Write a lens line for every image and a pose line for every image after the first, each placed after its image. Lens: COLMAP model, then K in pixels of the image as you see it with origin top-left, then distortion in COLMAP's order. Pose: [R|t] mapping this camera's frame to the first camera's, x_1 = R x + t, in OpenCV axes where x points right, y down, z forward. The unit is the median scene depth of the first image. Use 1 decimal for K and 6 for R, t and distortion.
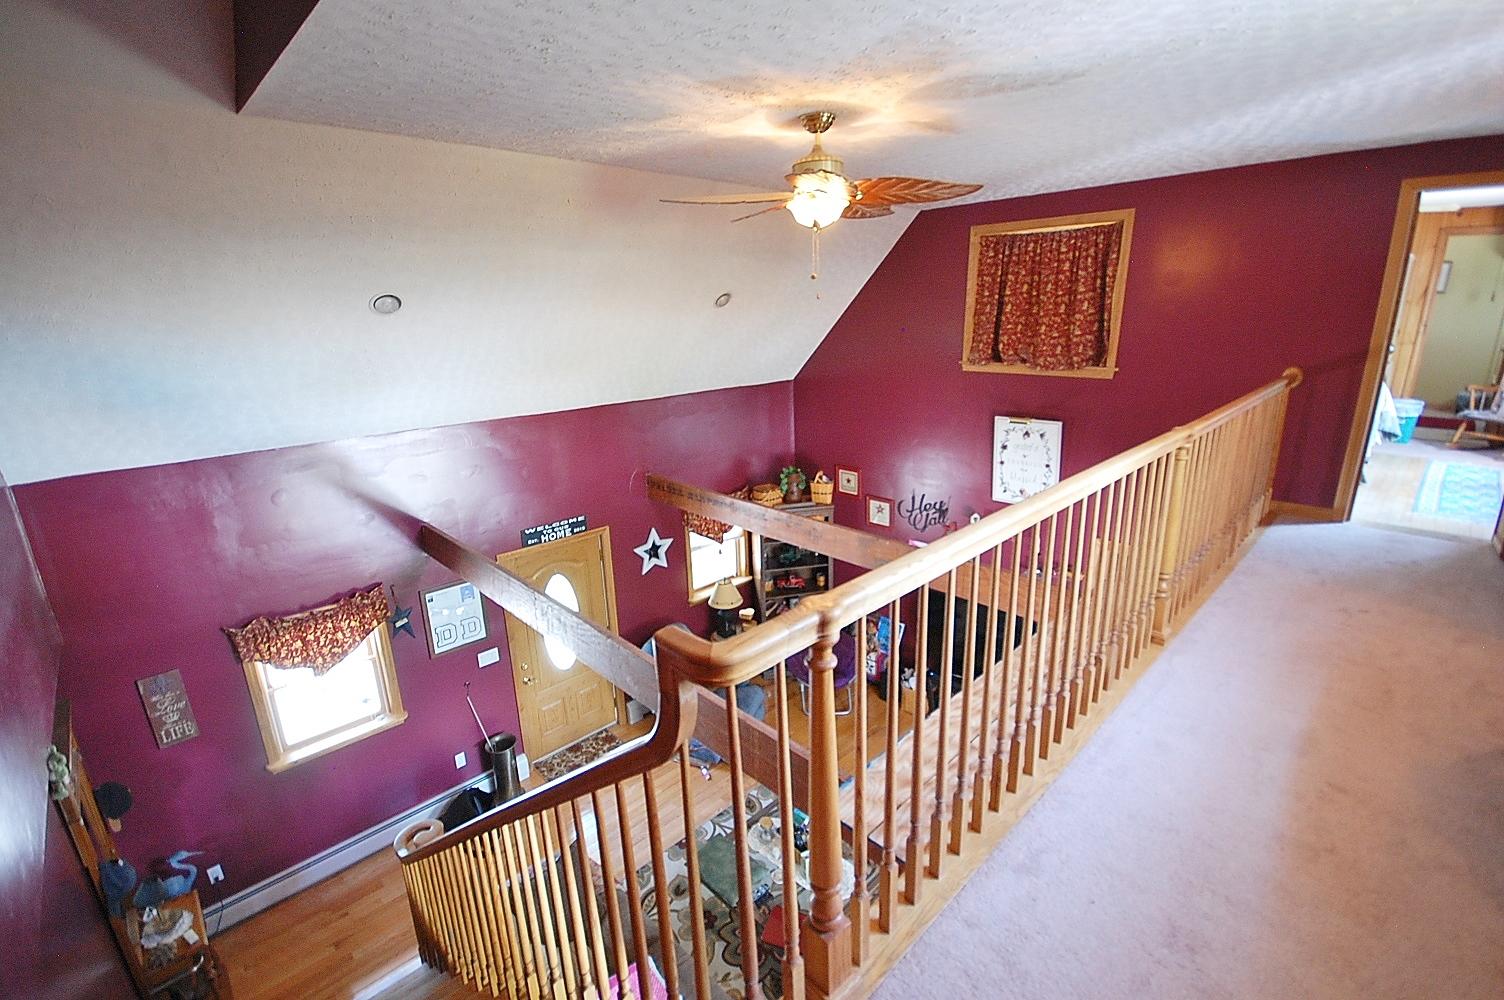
lens RADIAL K [[675.9, 0, 752.0], [0, 675.9, 500.0], [0, 0, 1]] dist [-0.001431, -0.000342]
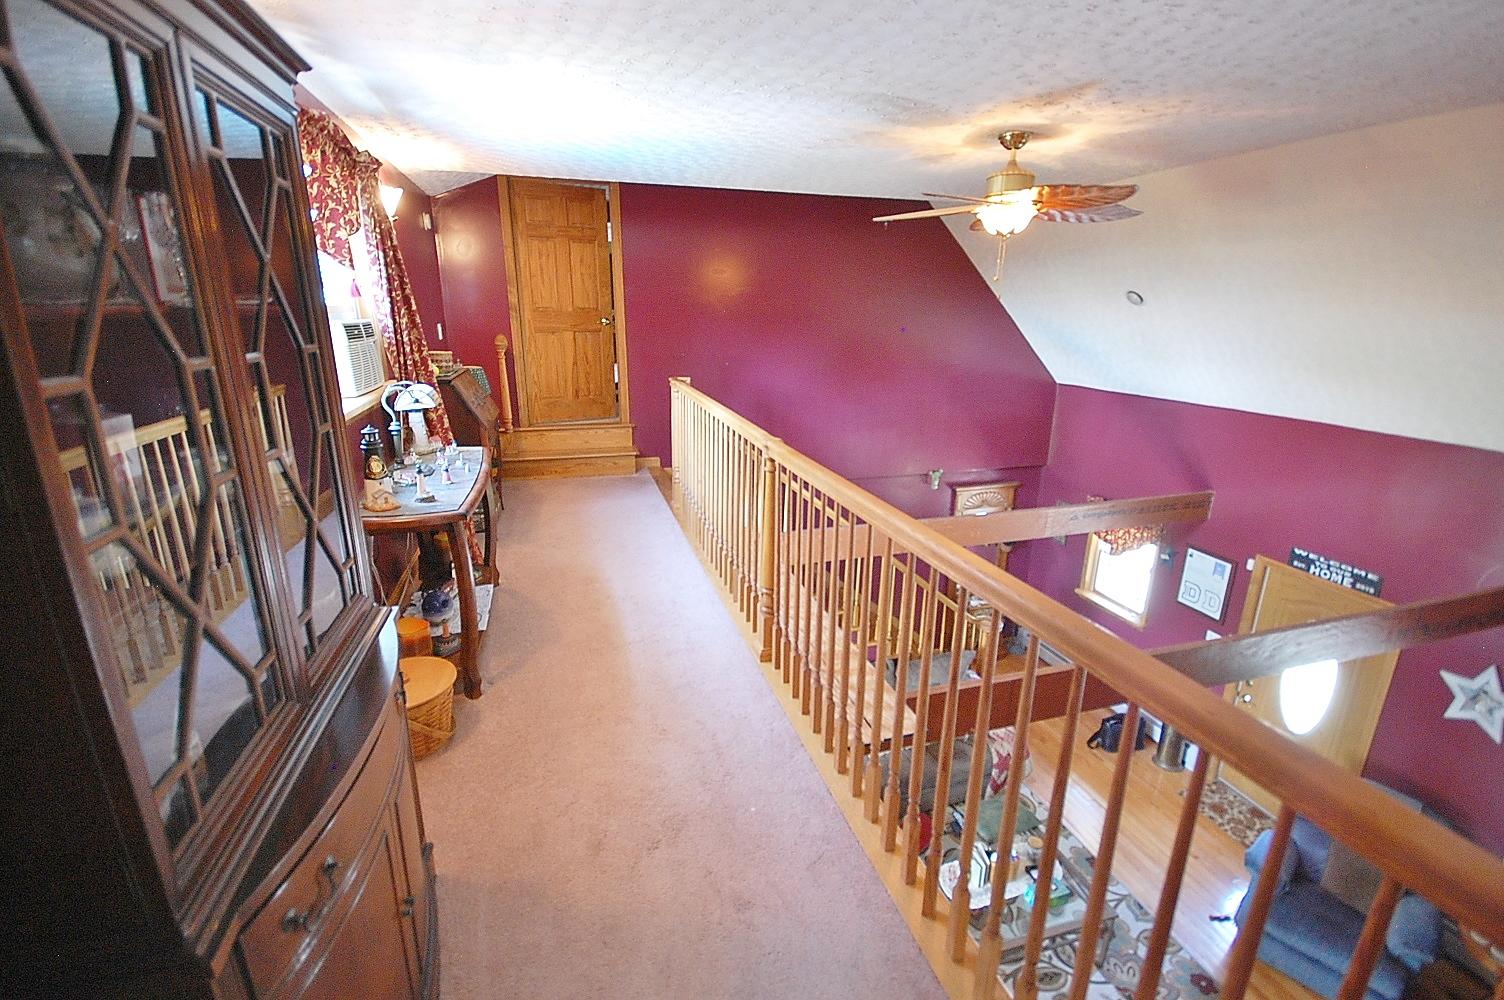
lens RADIAL K [[675.9, 0, 752.0], [0, 675.9, 500.0], [0, 0, 1]] dist [-0.001431, -0.000342]
pose [[-0.475335, 0.268245, -0.837915, 0.754544], [-0.233407, 0.879813, 0.414066, -0.217632], [0.848279, 0.392395, -0.355596, 0.688389]]
